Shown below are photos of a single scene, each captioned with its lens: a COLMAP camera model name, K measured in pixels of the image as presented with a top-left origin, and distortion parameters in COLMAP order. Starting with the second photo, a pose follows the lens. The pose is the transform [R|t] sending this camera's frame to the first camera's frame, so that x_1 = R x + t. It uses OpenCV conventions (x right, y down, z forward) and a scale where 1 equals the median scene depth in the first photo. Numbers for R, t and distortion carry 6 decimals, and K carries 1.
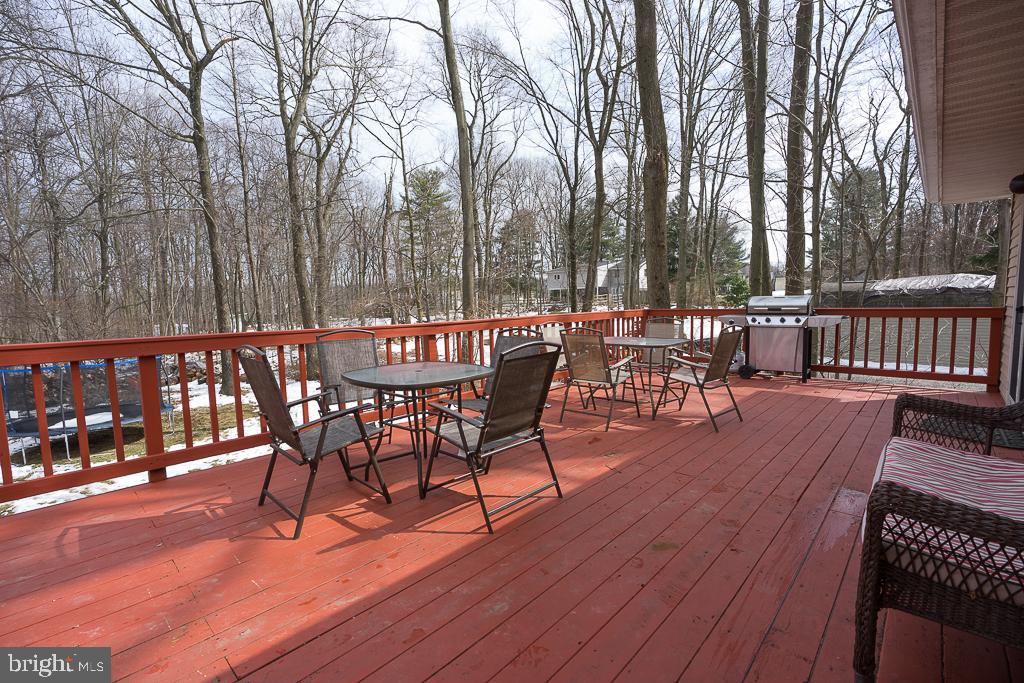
lens RADIAL K [[479.4, 0, 511.9], [0, 479.4, 343.4], [0, 0, 1]] dist [-0.007633, 0.000870]
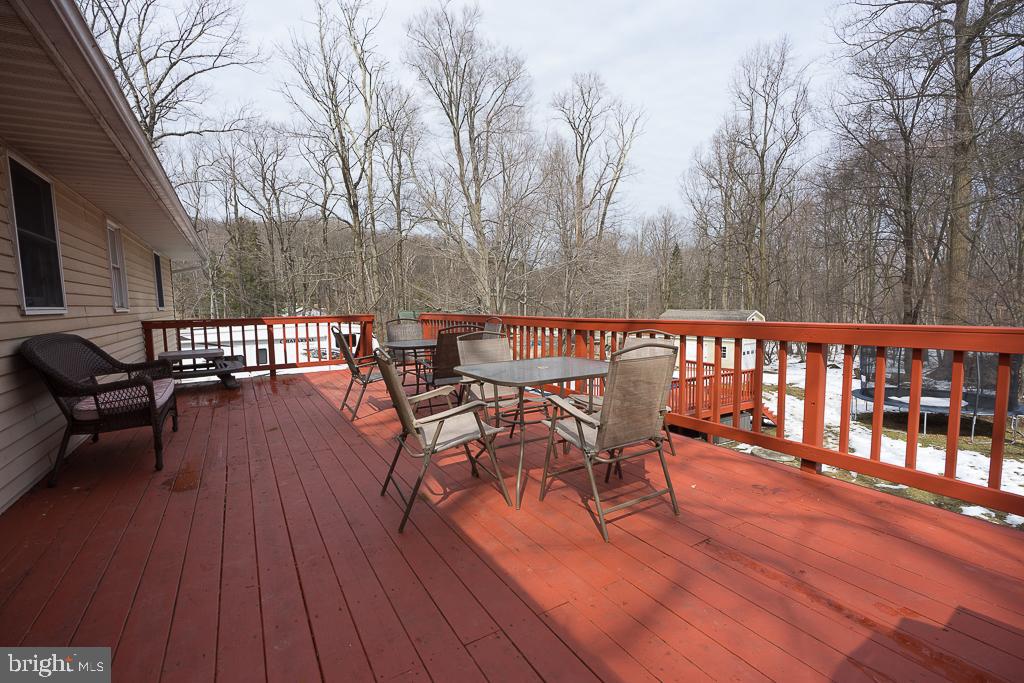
lens RADIAL K [[464.5, 0, 508.2], [0, 464.5, 341.6], [0, 0, 1]] dist [-0.002473, 0.000834]
pose [[-0.326962, 0.094432, -0.940308, 0.842890], [-0.042968, 0.992481, 0.114612, -0.104104], [0.944060, 0.077877, -0.320446, 1.179584]]
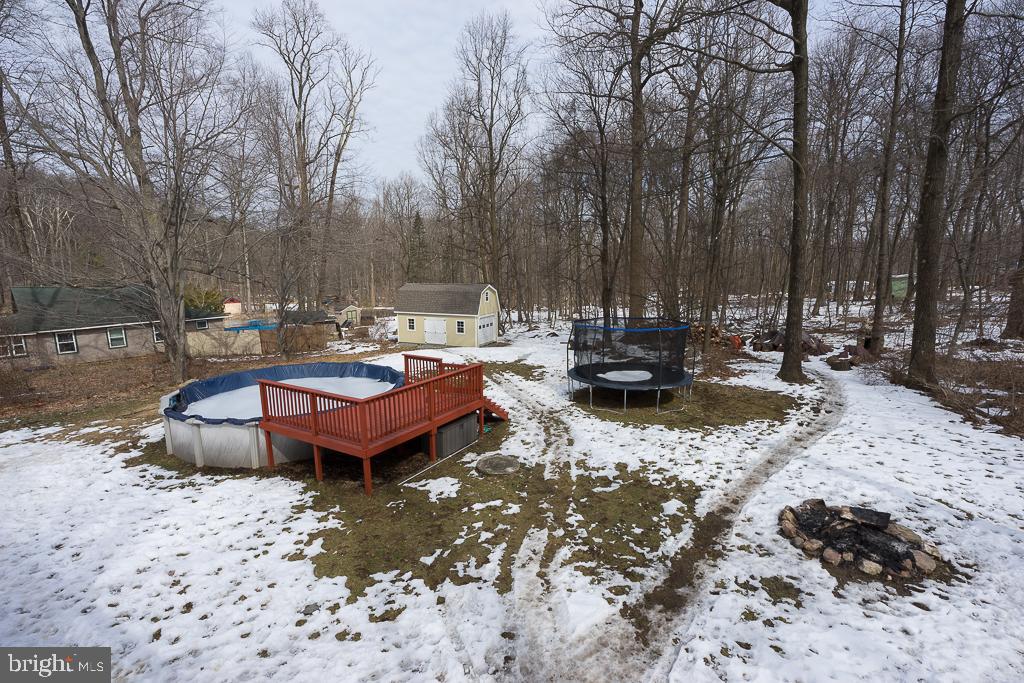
lens RADIAL K [[479.4, 0, 511.9], [0, 479.4, 343.4], [0, 0, 1]] dist [-0.007633, 0.000870]
pose [[0.191910, 0.160349, -0.968225, 0.789963], [-0.062019, 0.986572, 0.151095, -0.111213], [0.979451, 0.031052, 0.199277, 1.194767]]
